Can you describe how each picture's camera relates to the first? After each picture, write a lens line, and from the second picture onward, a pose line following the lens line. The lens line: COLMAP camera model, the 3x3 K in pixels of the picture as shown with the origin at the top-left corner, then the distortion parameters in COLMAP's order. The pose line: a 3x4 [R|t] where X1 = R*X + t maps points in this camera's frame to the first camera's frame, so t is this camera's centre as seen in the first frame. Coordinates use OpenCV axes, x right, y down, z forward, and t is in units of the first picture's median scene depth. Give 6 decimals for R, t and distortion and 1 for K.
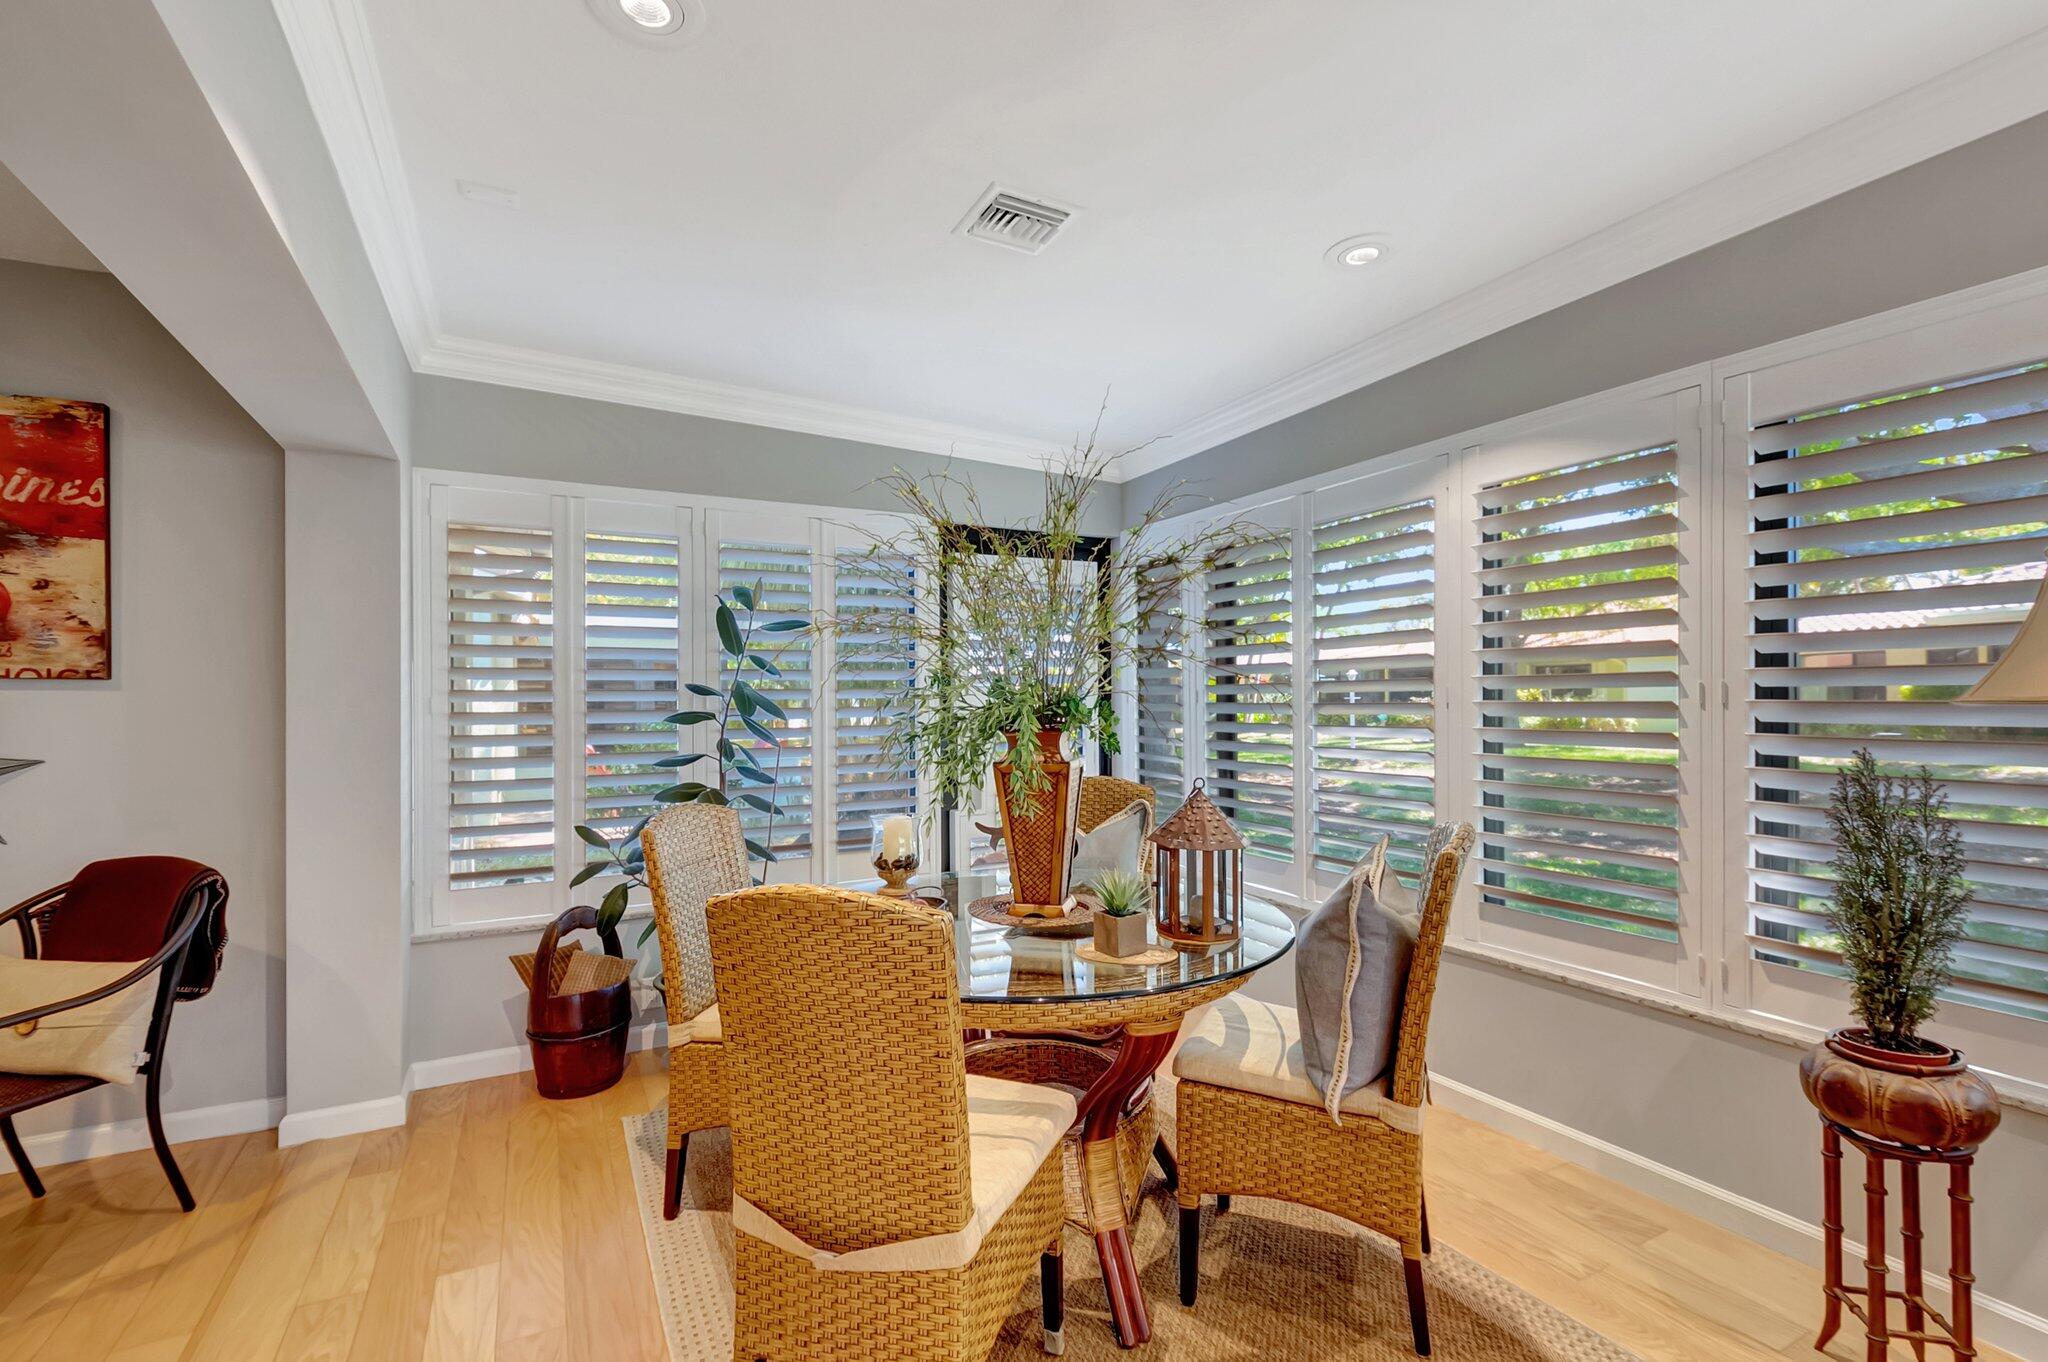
lens RADIAL K [[912.9, 0, 1037.9], [0, 912.9, 702.0], [0, 0, 1]] dist [0.001247, 0.000090]
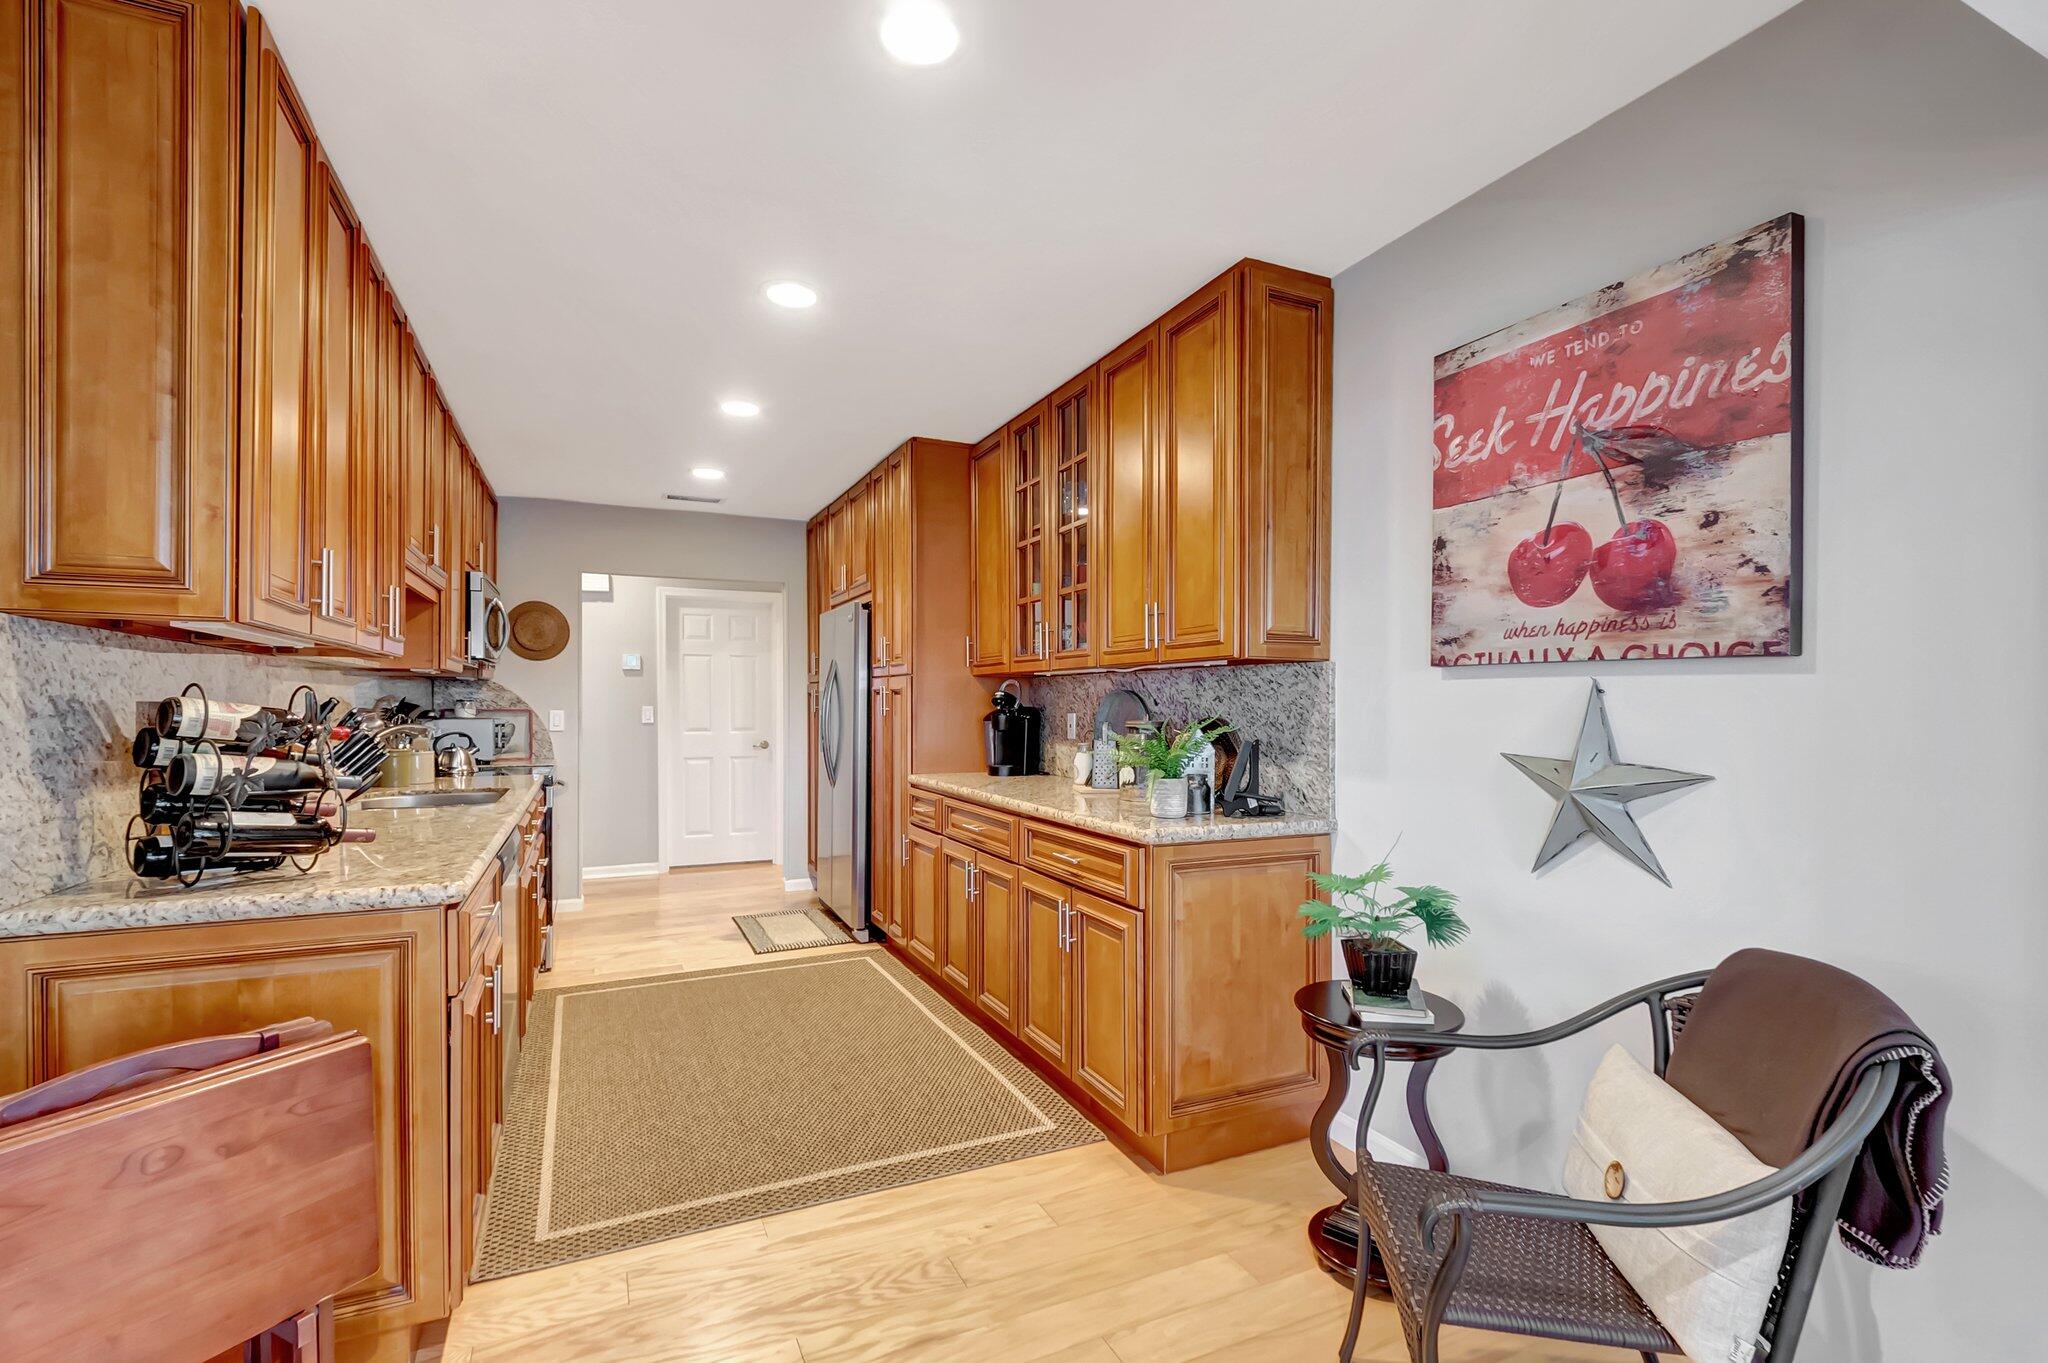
lens RADIAL K [[912.9, 0, 1037.9], [0, 912.9, 702.5], [0, 0, 1]] dist [0.001247, 0.000090]
pose [[-0.074974, 0.009010, -0.997145, -0.366821], [-0.007347, 0.999927, 0.009588, 0.005346], [0.997158, 0.008045, -0.074902, 0.546759]]
